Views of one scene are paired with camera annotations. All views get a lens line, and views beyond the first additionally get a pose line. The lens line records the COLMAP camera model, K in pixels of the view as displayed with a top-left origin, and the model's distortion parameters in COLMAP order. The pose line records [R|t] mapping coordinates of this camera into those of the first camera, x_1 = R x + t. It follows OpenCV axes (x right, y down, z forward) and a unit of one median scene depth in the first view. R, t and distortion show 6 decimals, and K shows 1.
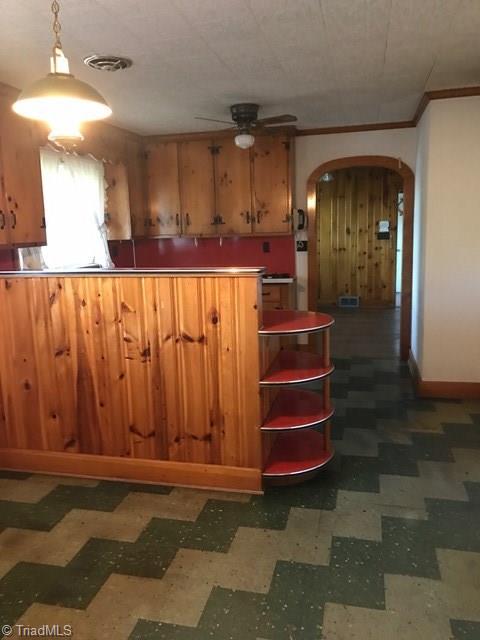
lens RADIAL K [[517.9, 0, 240.0], [0, 517.9, 320.0], [0, 0, 1]] dist [0.012997, -0.010090]
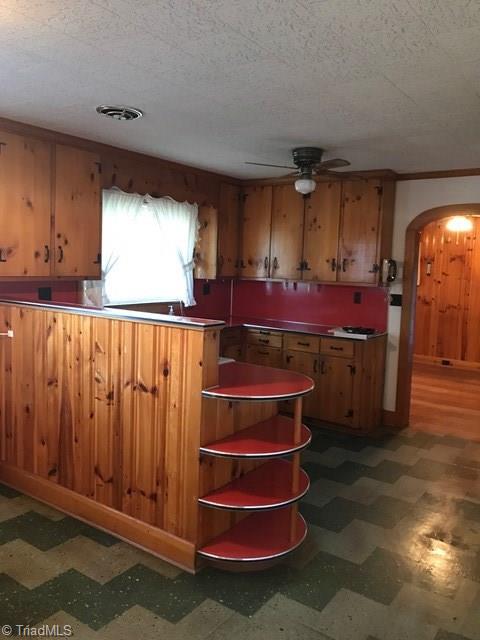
lens RADIAL K [[517.9, 0, 240.0], [0, 517.9, 320.0], [0, 0, 1]] dist [0.012997, -0.010090]
pose [[0.932277, 0.100048, -0.347635, 0.361540], [-0.125273, 0.990821, -0.050800, -0.057808], [0.339361, 0.090910, 0.936253, 0.141975]]
